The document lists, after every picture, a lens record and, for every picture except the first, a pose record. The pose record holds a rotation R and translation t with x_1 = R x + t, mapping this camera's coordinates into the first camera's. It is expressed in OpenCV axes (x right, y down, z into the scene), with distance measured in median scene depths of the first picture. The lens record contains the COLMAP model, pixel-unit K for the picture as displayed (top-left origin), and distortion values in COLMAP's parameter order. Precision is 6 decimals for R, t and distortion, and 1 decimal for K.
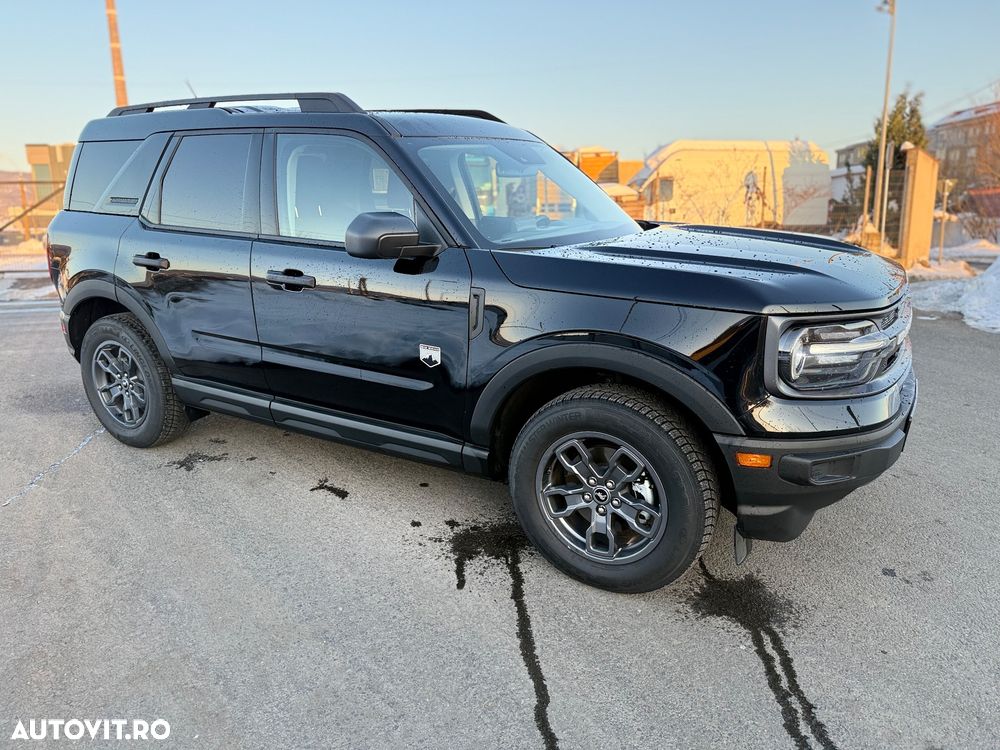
lens RADIAL K [[702.6, 0, 493.2], [0, 702.6, 376.5], [0, 0, 1]] dist [0.065938, -0.066838]
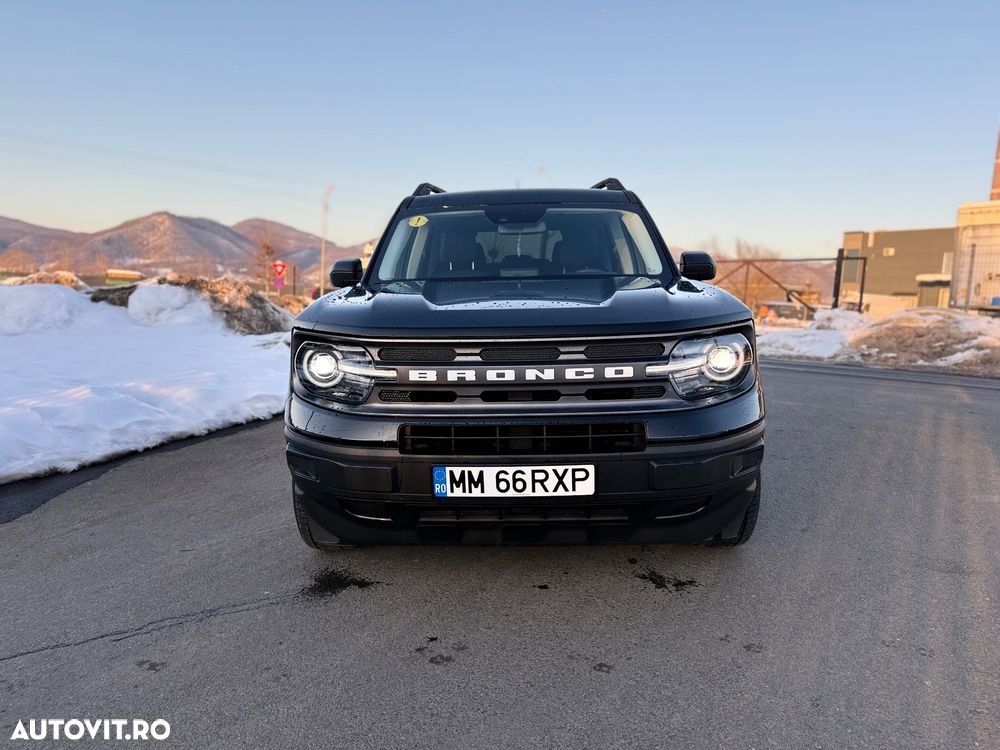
lens RADIAL K [[702.6, 0, 496.4], [0, 702.6, 373.7], [0, 0, 1]] dist [0.065938, -0.066838]
pose [[0.486448, 0.134619, -0.863277, 1.127967], [-0.235256, 0.971748, 0.018969, -0.077525], [0.841441, 0.193864, 0.504375, 0.461777]]
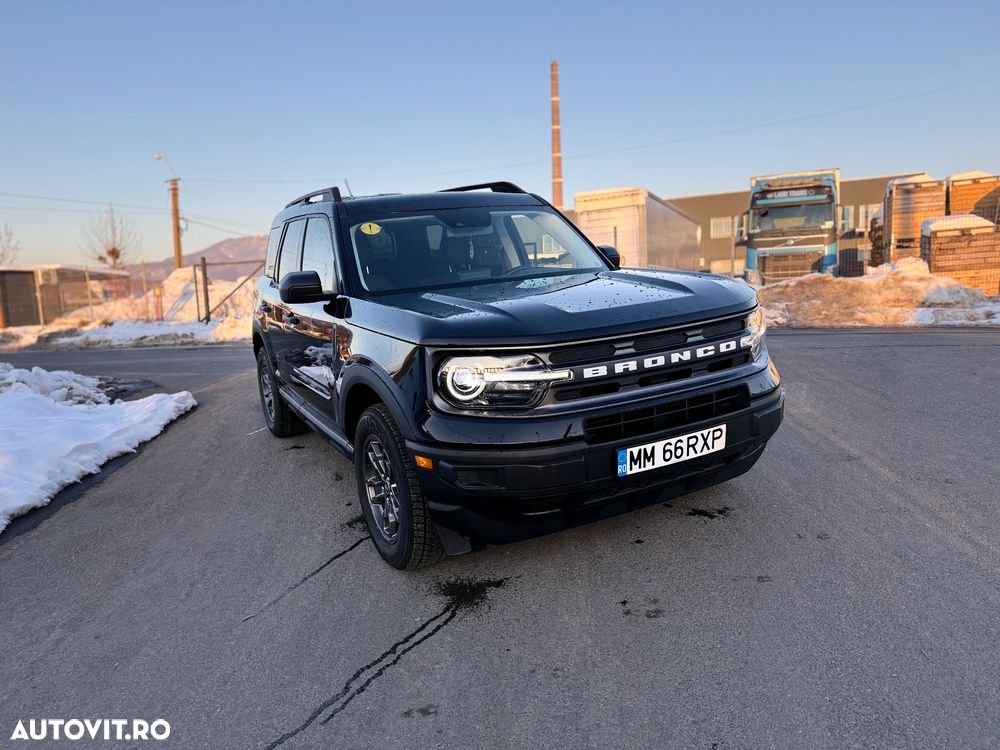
lens RADIAL K [[702.6, 0, 493.5], [0, 702.6, 375.0], [0, 0, 1]] dist [0.065938, -0.066838]
pose [[0.850018, 0.044868, -0.524840, 0.775850], [-0.081319, 0.995599, -0.046590, 0.008868], [0.520439, 0.082282, 0.849925, 0.009285]]
